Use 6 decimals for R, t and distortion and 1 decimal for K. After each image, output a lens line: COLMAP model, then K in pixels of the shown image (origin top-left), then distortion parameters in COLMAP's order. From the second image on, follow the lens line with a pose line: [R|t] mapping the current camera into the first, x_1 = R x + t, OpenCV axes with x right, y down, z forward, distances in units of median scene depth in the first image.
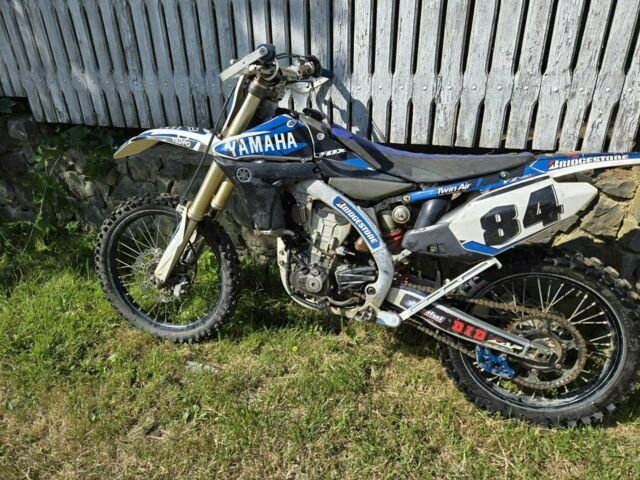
lens RADIAL K [[429.2, 0, 328.5], [0, 429.2, 239.8], [0, 0, 1]] dist [0.066387, -0.063976]
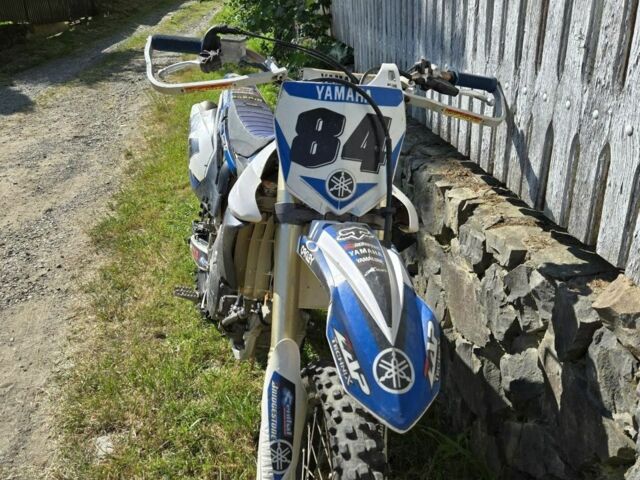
lens RADIAL K [[583.4, 0, 320.0], [0, 583.4, 240.0], [0, 0, 1]] dist [0.053923, -0.005644]
pose [[0.408024, 0.345562, -0.845047, 0.821370], [-0.328810, 0.919107, 0.217084, -0.243959], [0.851705, 0.189285, 0.488642, 0.438918]]
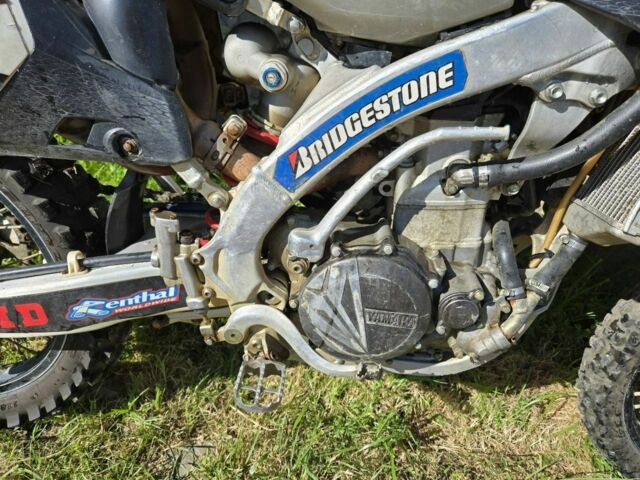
lens RADIAL K [[429.2, 0, 328.5], [0, 429.2, 239.8], [0, 0, 1]] dist [0.066387, -0.063976]
pose [[0.992646, 0.037336, 0.115151, -0.074018], [-0.071750, 0.947613, 0.311258, -0.039213], [-0.097498, -0.317231, 0.943323, 0.522024]]
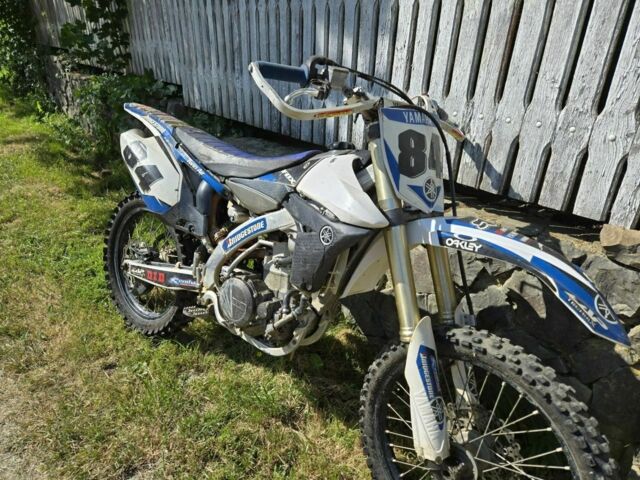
lens RADIAL K [[429.2, 0, 328.5], [0, 429.2, 239.8], [0, 0, 1]] dist [0.066387, -0.063976]
pose [[0.855054, 0.248817, -0.454942, 0.440410], [-0.253400, 0.965961, 0.052044, -0.094852], [0.452406, 0.070782, 0.888999, 0.161618]]
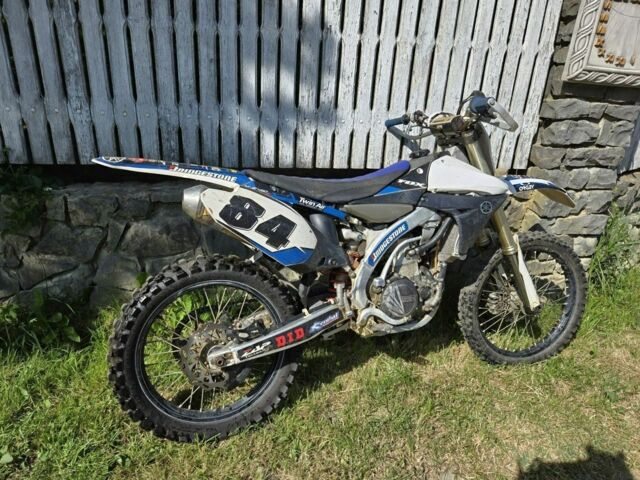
lens RADIAL K [[429.2, 0, 328.5], [0, 429.2, 239.8], [0, 0, 1]] dist [0.066387, -0.063976]
pose [[0.864972, -0.126441, 0.485630, -0.551091], [0.149031, 0.988800, -0.007997, -0.044728], [-0.479180, 0.079291, 0.874128, 0.064938]]
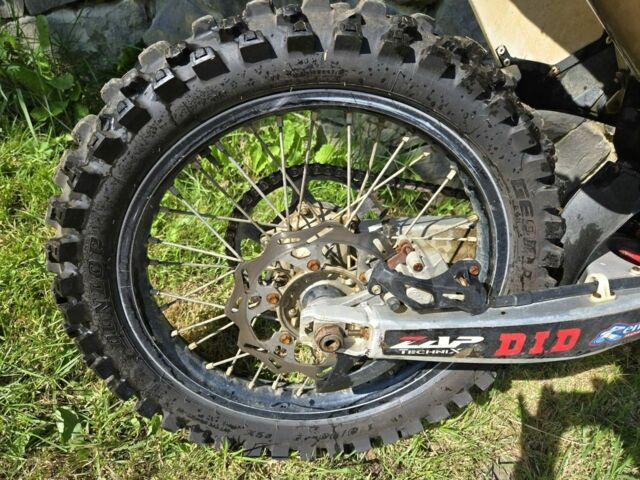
lens RADIAL K [[429.2, 0, 328.5], [0, 429.2, 239.8], [0, 0, 1]] dist [0.066387, -0.063976]
pose [[0.947315, 0.072906, 0.311896, -0.462107], [-0.172333, 0.936812, 0.304442, -0.003859], [-0.269992, -0.342152, 0.900020, 0.619267]]
